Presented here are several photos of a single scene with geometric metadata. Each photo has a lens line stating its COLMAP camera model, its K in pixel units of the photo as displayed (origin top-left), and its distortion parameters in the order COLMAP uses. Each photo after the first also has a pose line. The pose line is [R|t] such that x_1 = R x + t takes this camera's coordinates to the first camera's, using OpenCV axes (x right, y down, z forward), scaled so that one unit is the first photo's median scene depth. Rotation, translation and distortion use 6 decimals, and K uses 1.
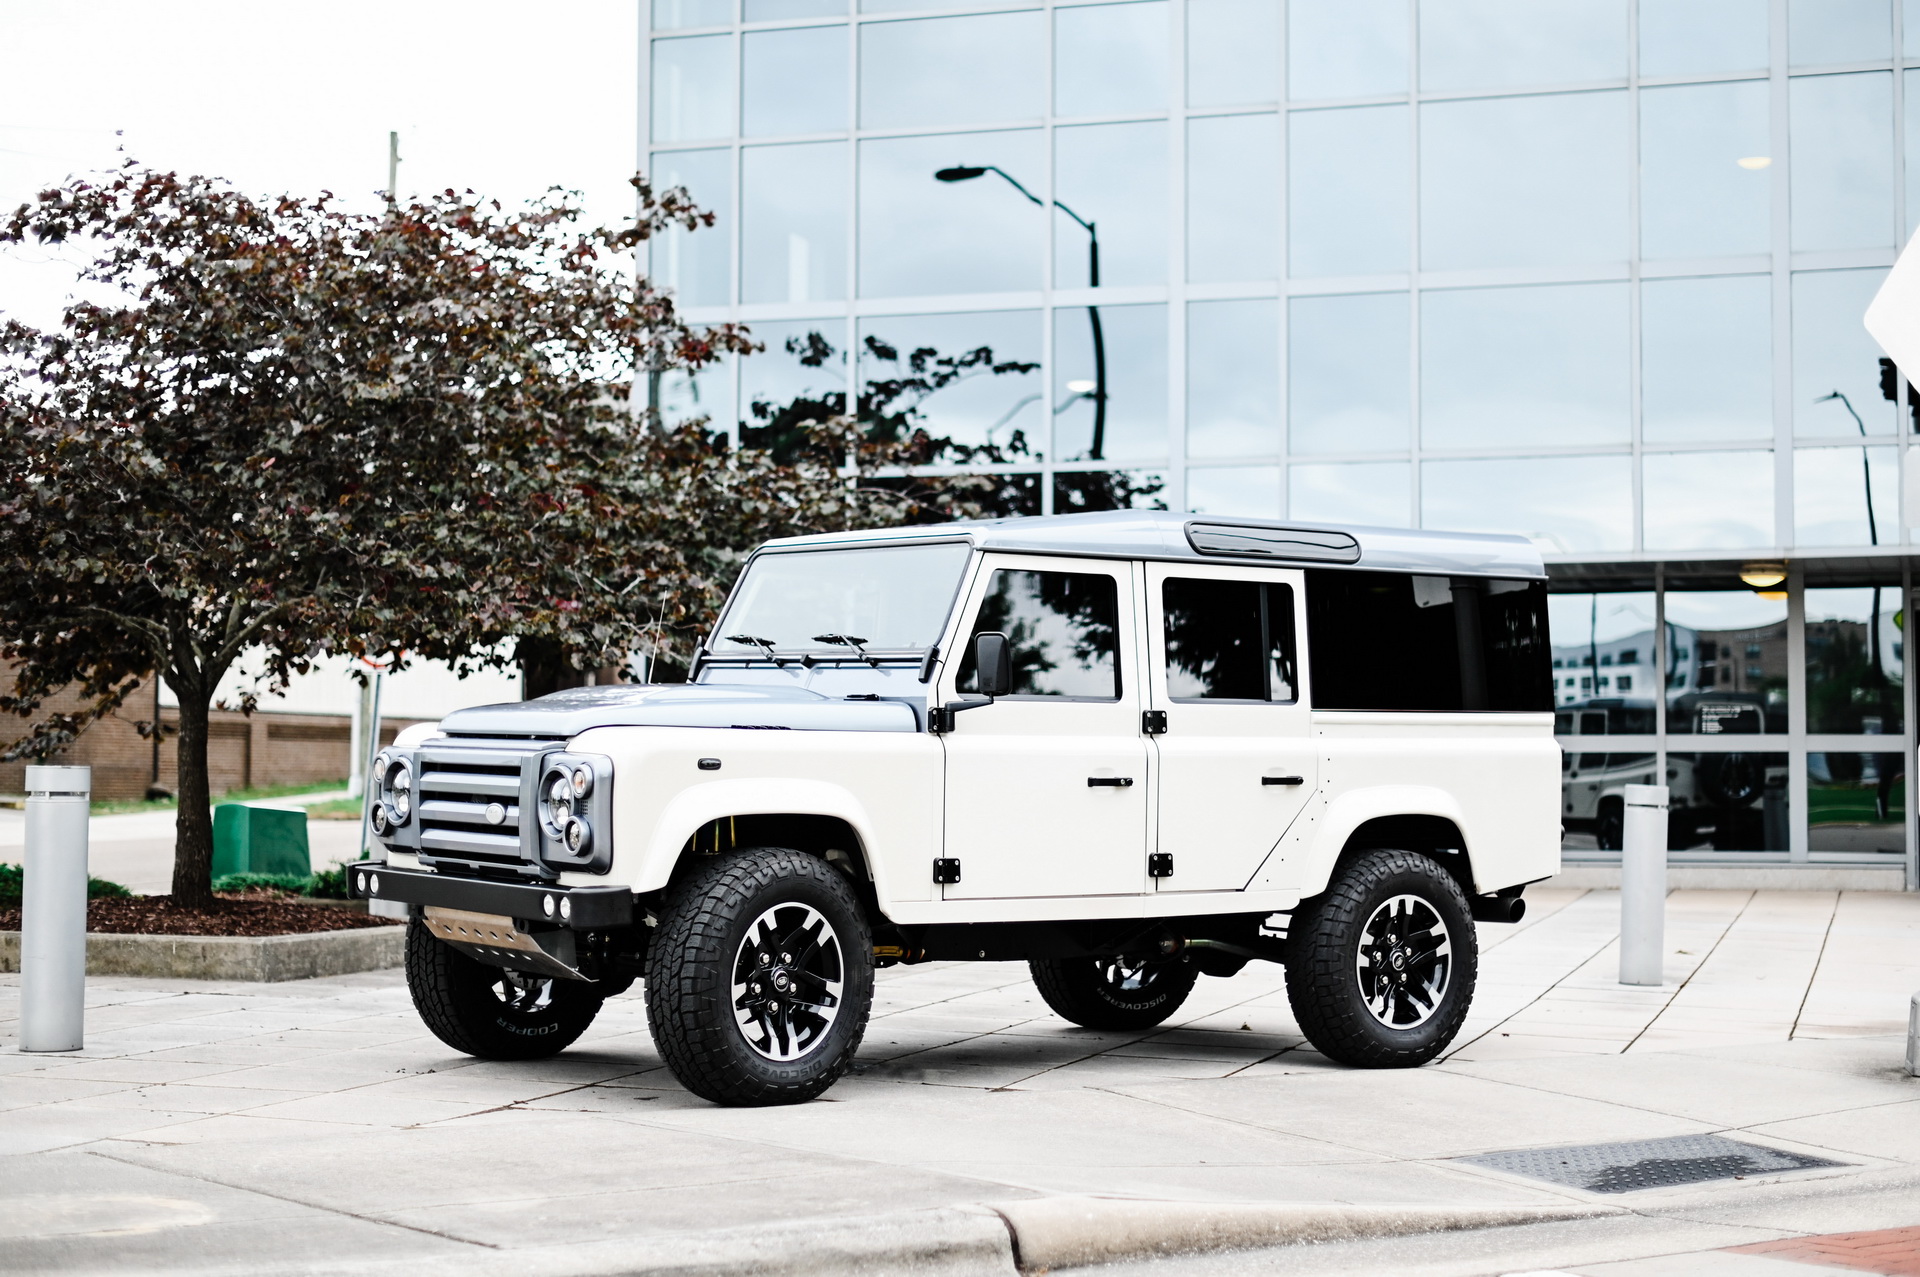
lens RADIAL K [[2970.5, 0, 998.5], [0, 2970.5, 637.4], [0, 0, 1]] dist [0.007502, 0.028137]
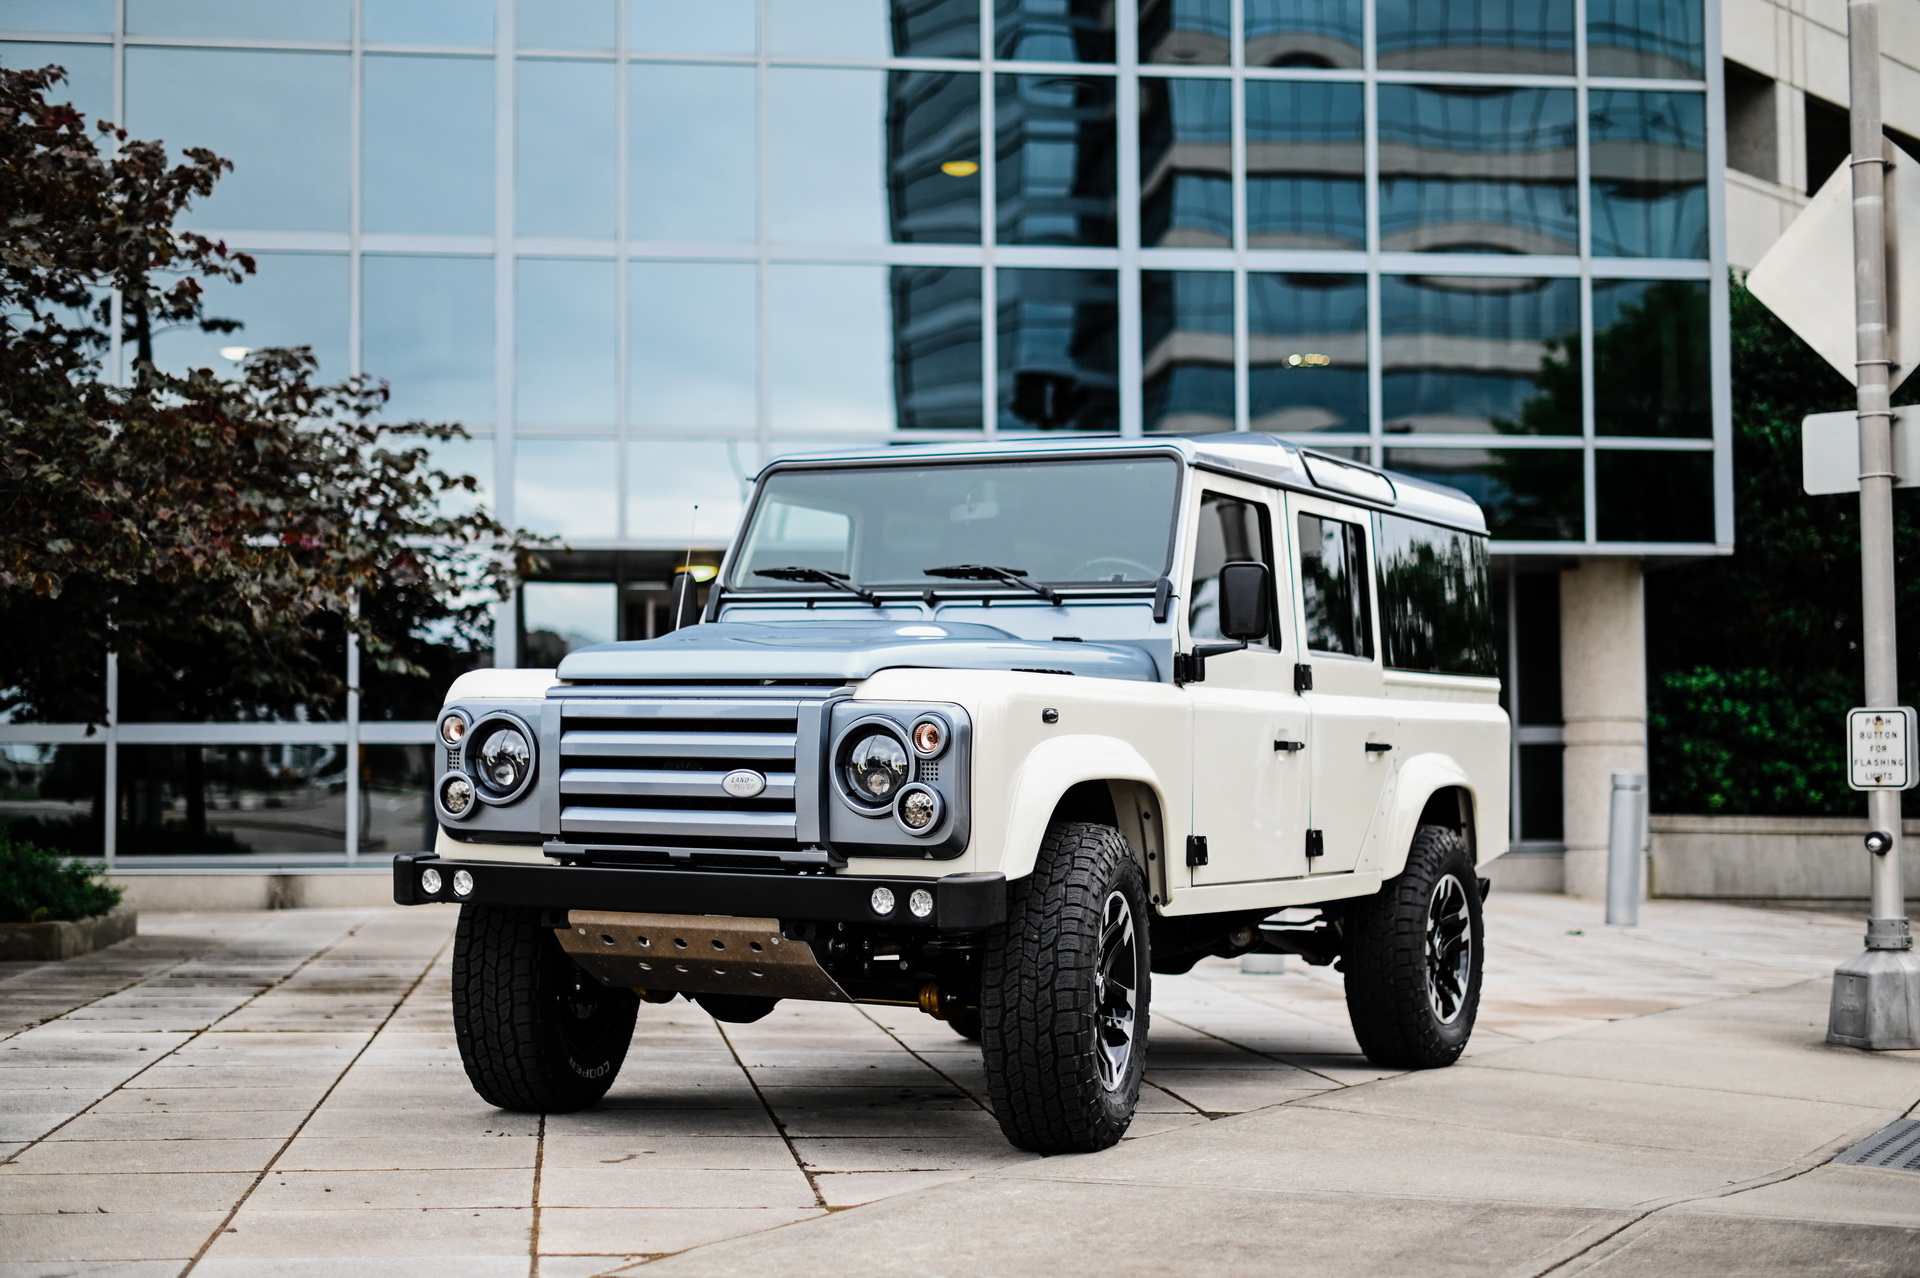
lens RADIAL K [[2848.7, 0, 991.5], [0, 2848.7, 666.8], [0, 0, 1]] dist [-0.000328, 0.061236]
pose [[0.902229, 0.010377, 0.431132, -0.397938], [-0.011192, 0.999937, -0.000646, 0.027899], [-0.431112, -0.004242, 0.902289, 0.302741]]
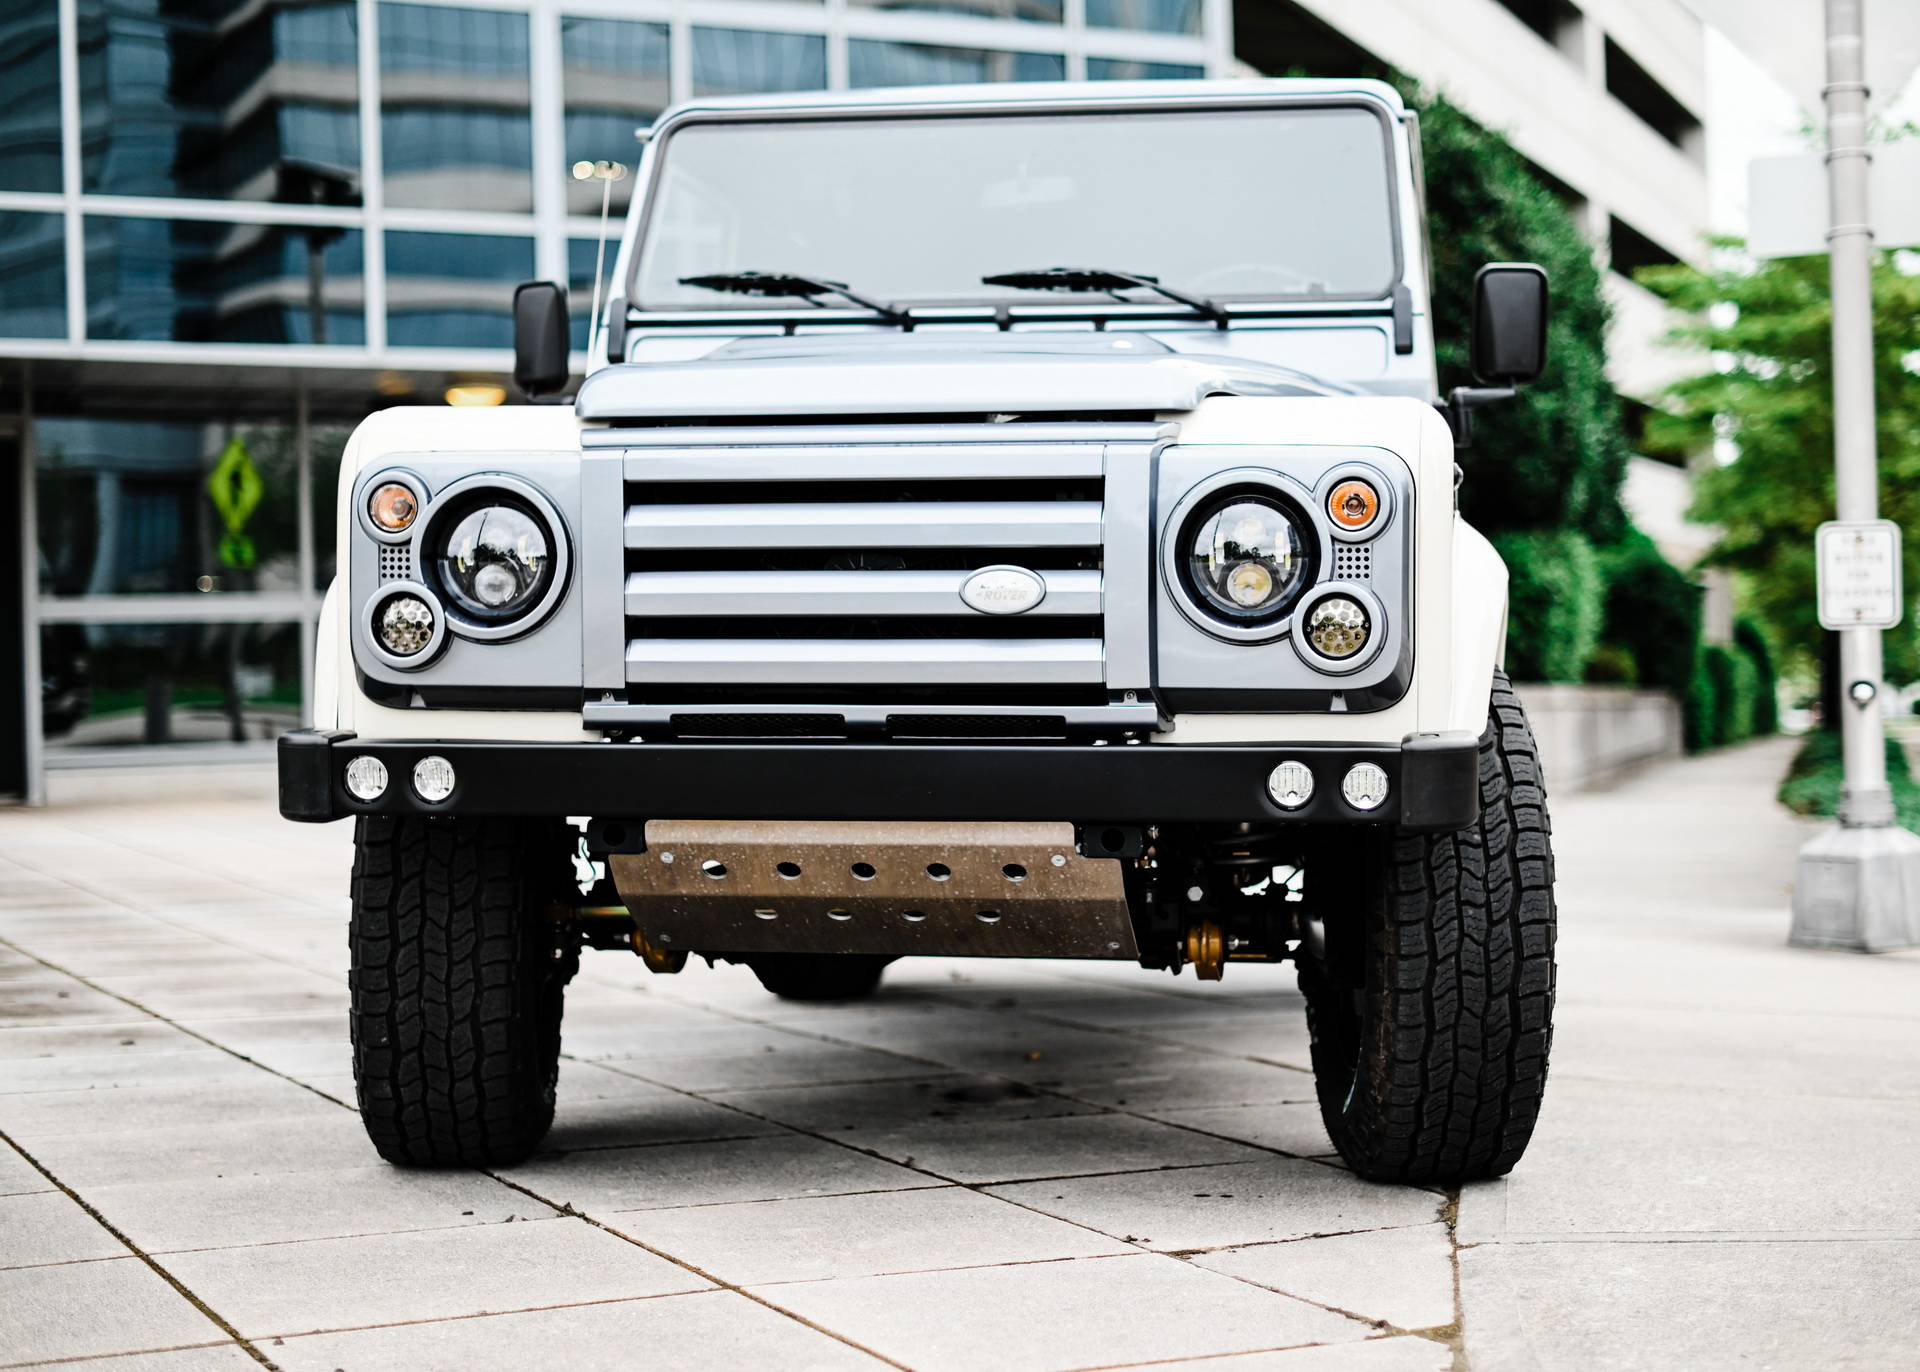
lens RADIAL K [[3060.5, 0, 1041.3], [0, 3060.5, 712.8], [0, 0, 1]] dist [-0.006472, 0.084646]
pose [[0.716094, -0.029601, 0.697376, -0.447727], [-0.005142, 0.998850, 0.047677, 0.052640], [-0.697985, -0.037727, 0.715118, 0.635040]]
